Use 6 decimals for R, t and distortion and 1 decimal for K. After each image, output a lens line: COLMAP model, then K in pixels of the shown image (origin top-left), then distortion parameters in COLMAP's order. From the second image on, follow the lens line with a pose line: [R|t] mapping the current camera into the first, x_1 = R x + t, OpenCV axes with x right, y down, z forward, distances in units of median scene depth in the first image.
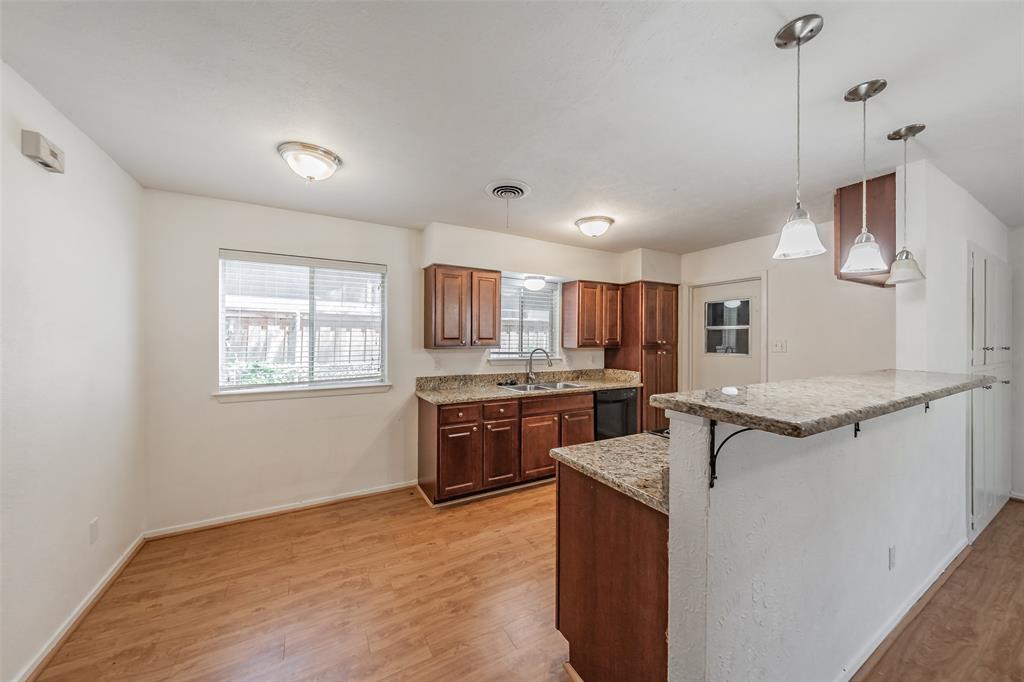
lens RADIAL K [[362.2, 0, 512.0], [0, 362.2, 341.0], [0, 0, 1]] dist [0.000131, -0.000033]
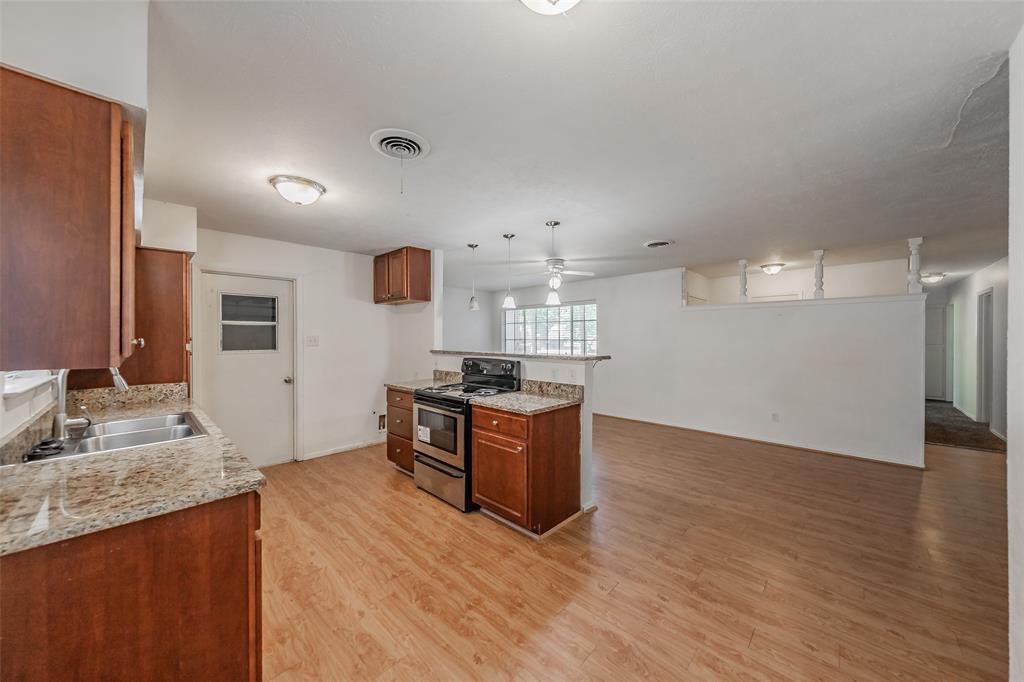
lens RADIAL K [[358.4, 0, 511.5], [0, 358.4, 335.3], [0, 0, 1]] dist [-0.000292, -0.000049]
pose [[-0.292522, -0.002794, 0.956255, -0.823048], [0.009518, 0.999938, 0.005833, -0.005896], [-0.956212, 0.010808, -0.292477, 0.978208]]
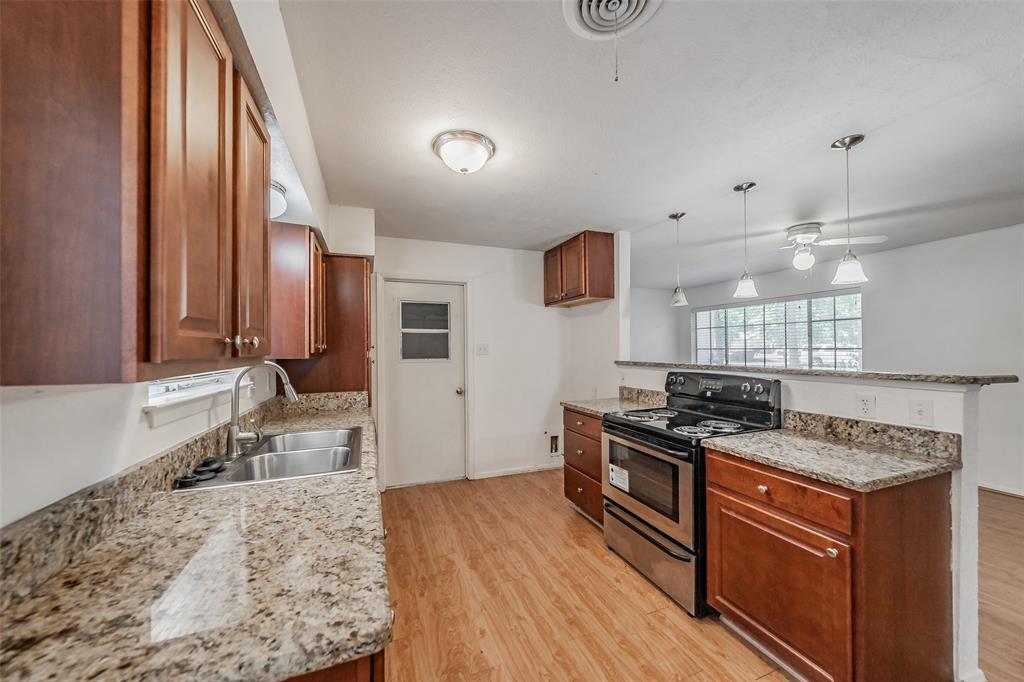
lens RADIAL K [[356.1, 0, 509.7], [0, 356.1, 345.8], [0, 0, 1]] dist [-0.000242, -0.000001]
pose [[0.136936, 0.001319, 0.990579, -0.448329], [0.017428, 0.999841, -0.003740, 0.013196], [-0.990427, 0.017776, 0.136891, 1.052458]]
